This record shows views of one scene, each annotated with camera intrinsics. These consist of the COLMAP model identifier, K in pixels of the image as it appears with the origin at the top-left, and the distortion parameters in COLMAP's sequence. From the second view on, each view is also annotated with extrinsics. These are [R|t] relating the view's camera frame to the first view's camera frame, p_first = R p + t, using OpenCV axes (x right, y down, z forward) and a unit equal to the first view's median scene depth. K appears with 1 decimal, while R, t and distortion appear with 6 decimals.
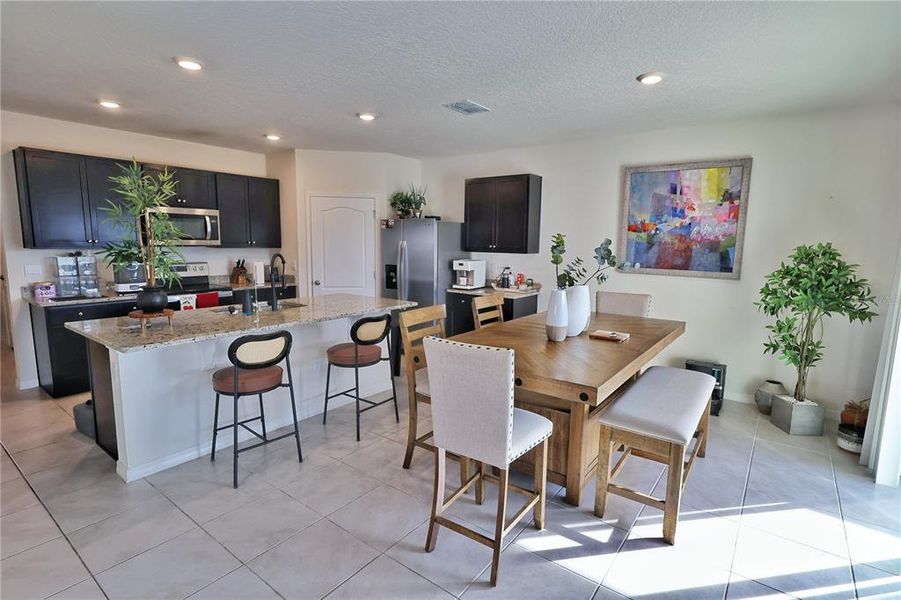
lens RADIAL K [[448.6, 0, 450.9], [0, 448.6, 299.9], [0, 0, 1]] dist [-0.002181, 0.002056]
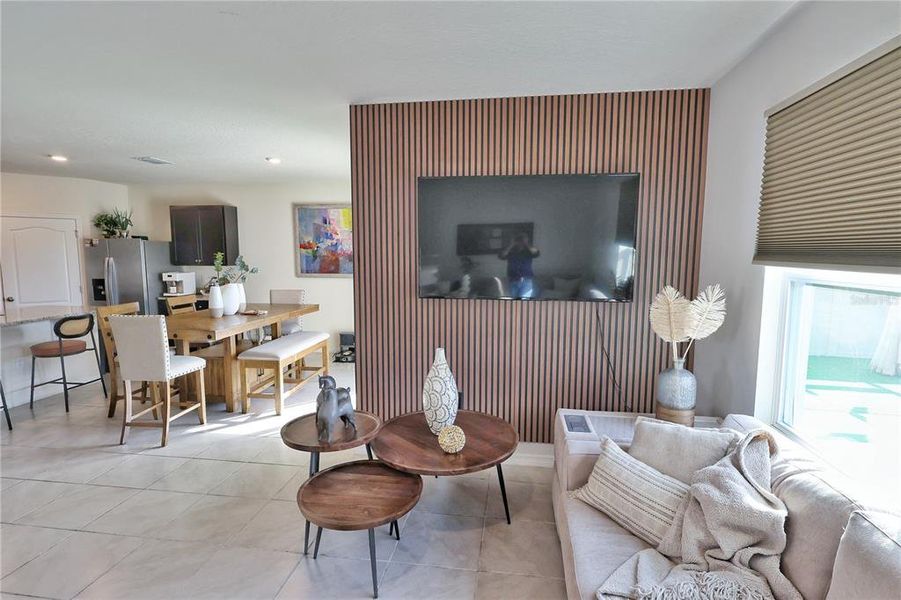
lens RADIAL K [[448.6, 0, 451.0], [0, 448.6, 300.4], [0, 0, 1]] dist [-0.002181, 0.002056]
pose [[0.873816, -0.064188, 0.482002, 0.121234], [0.076436, 0.997058, -0.005791, 0.063473], [-0.480212, 0.041903, 0.876151, -0.522838]]
